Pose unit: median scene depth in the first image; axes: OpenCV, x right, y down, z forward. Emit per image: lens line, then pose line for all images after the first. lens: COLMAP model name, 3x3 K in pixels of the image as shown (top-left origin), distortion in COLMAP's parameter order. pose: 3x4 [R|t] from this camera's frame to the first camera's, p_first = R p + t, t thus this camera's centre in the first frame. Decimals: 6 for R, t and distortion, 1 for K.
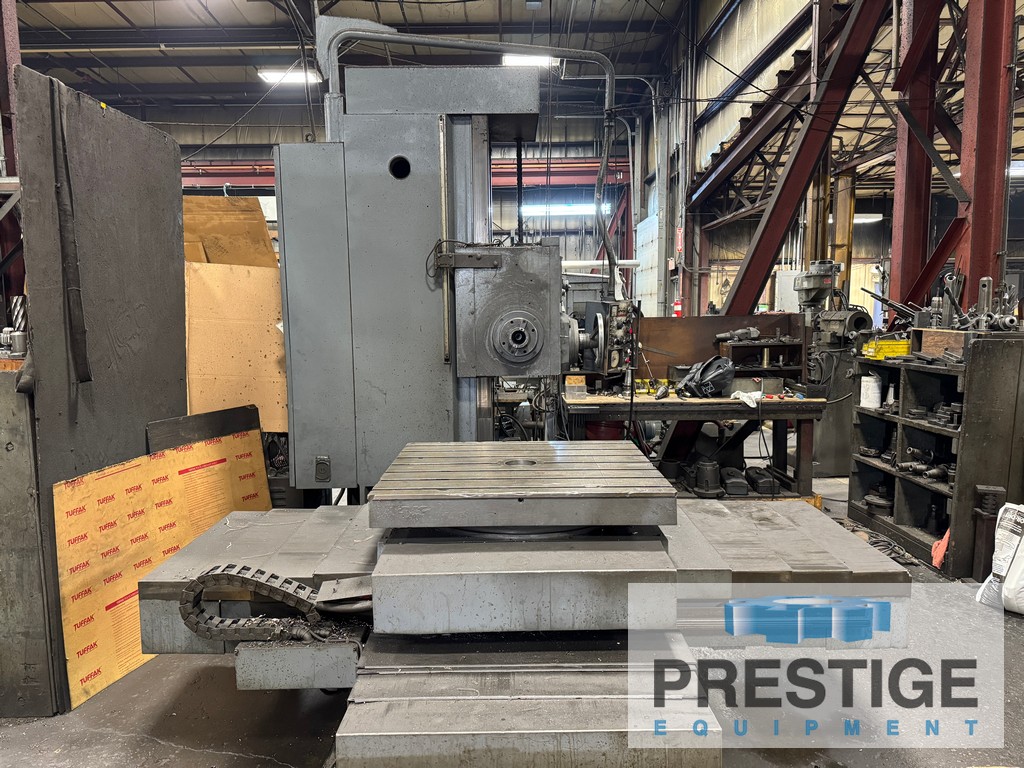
lens RADIAL K [[711.2, 0, 509.4], [0, 711.2, 381.2], [0, 0, 1]] dist [0.107909, -0.141864]
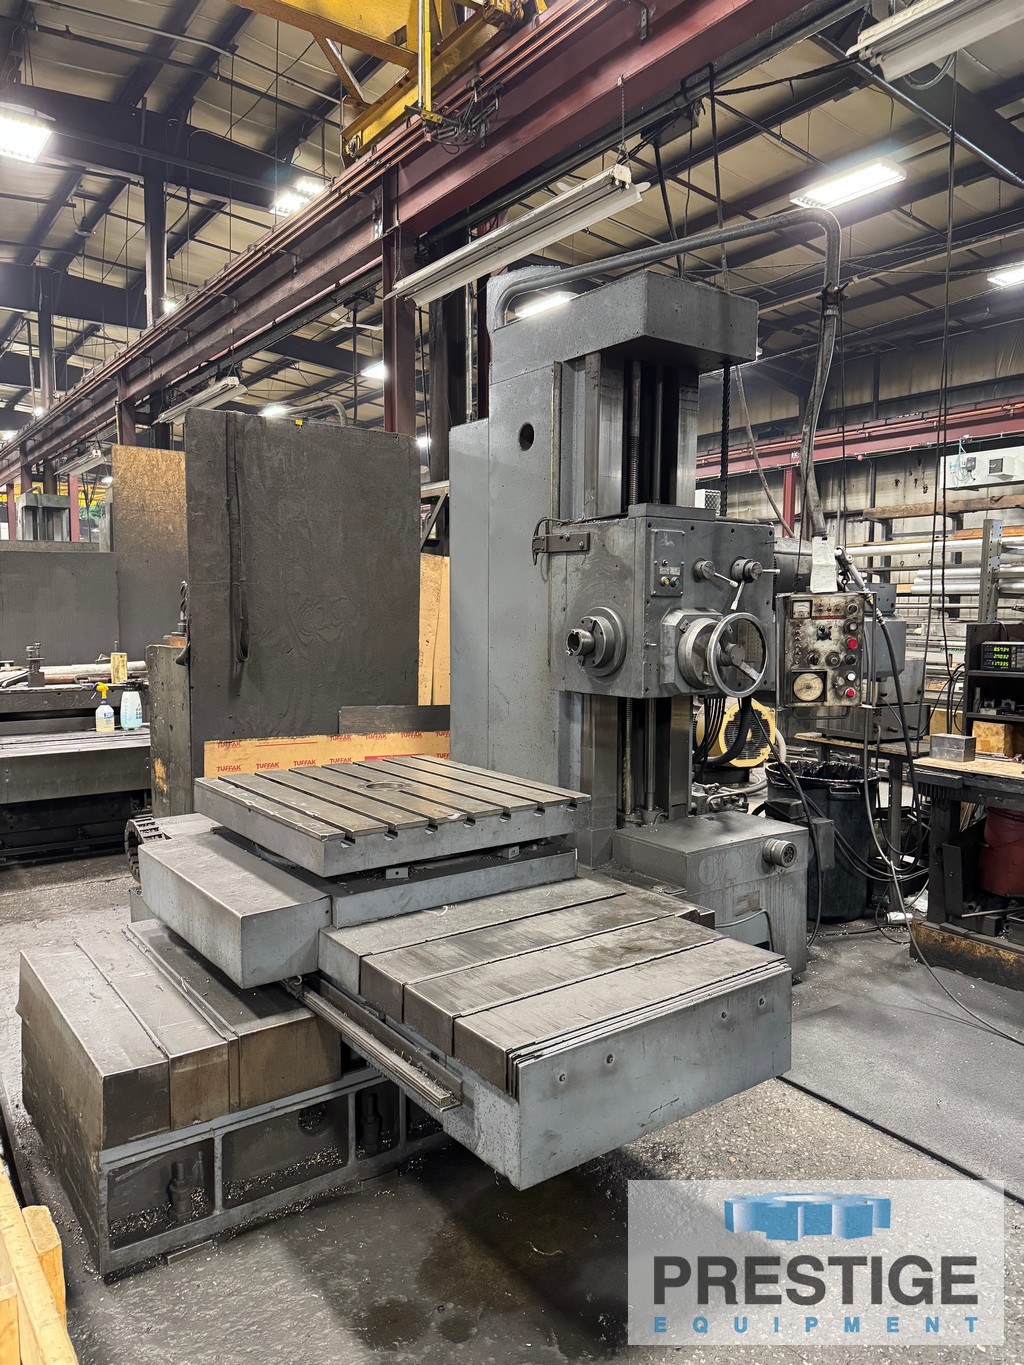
lens RADIAL K [[940.6, 0, 504.3], [0, 940.6, 688.4], [0, 0, 1]] dist [0.133718, -0.217884]
pose [[0.587223, 0.080980, -0.805364, 0.743595], [-0.092854, 0.995154, 0.032360, -0.036410], [0.804081, 0.055778, 0.591897, 0.337495]]
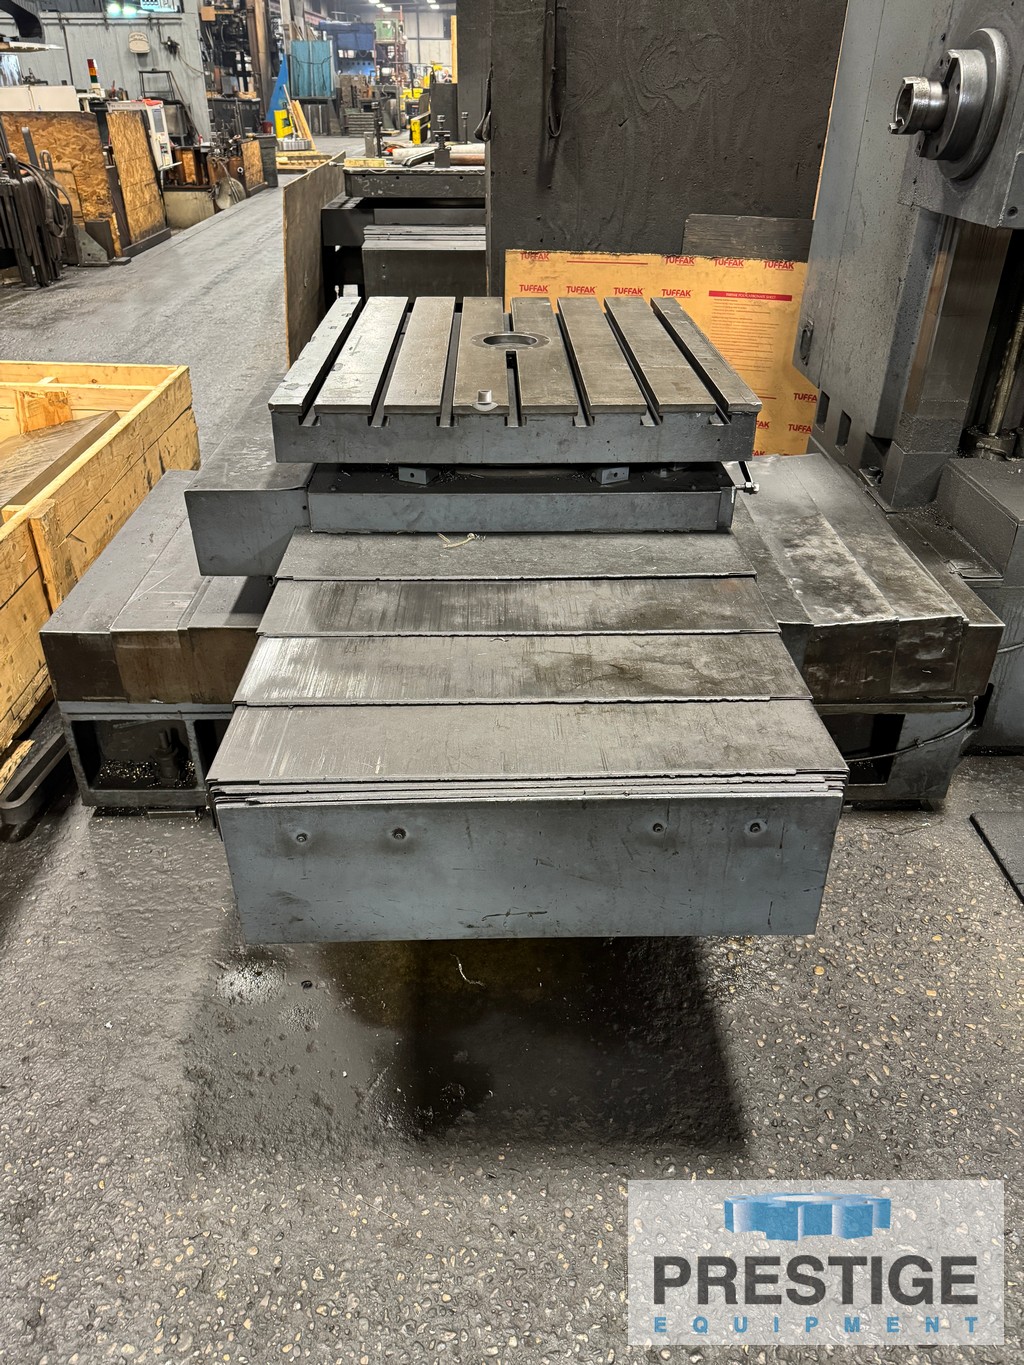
lens RADIAL K [[961.1, 0, 512.0], [0, 961.1, 682.5], [0, 0, 1]] dist [0.046174, -0.047153]
pose [[0.023785, 0.540075, -0.841280, 0.630146], [-0.105600, 0.838168, 0.535092, -0.056515], [0.994124, 0.076112, 0.076968, 0.724004]]
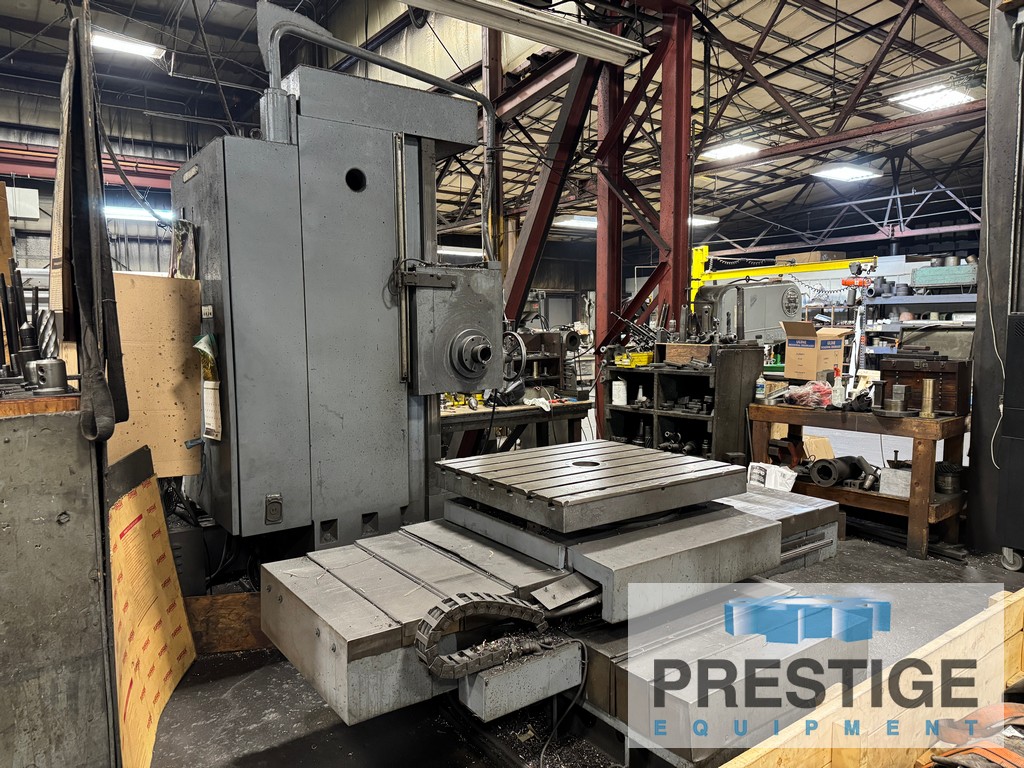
lens RADIAL K [[711.2, 0, 509.4], [0, 711.2, 381.2], [0, 0, 1]] dist [0.107909, -0.141864]
pose [[0.812049, -0.042250, 0.582057, -0.552101], [0.057695, 0.998302, -0.008029, -0.010291], [-0.580730, 0.040102, 0.813108, 0.113553]]
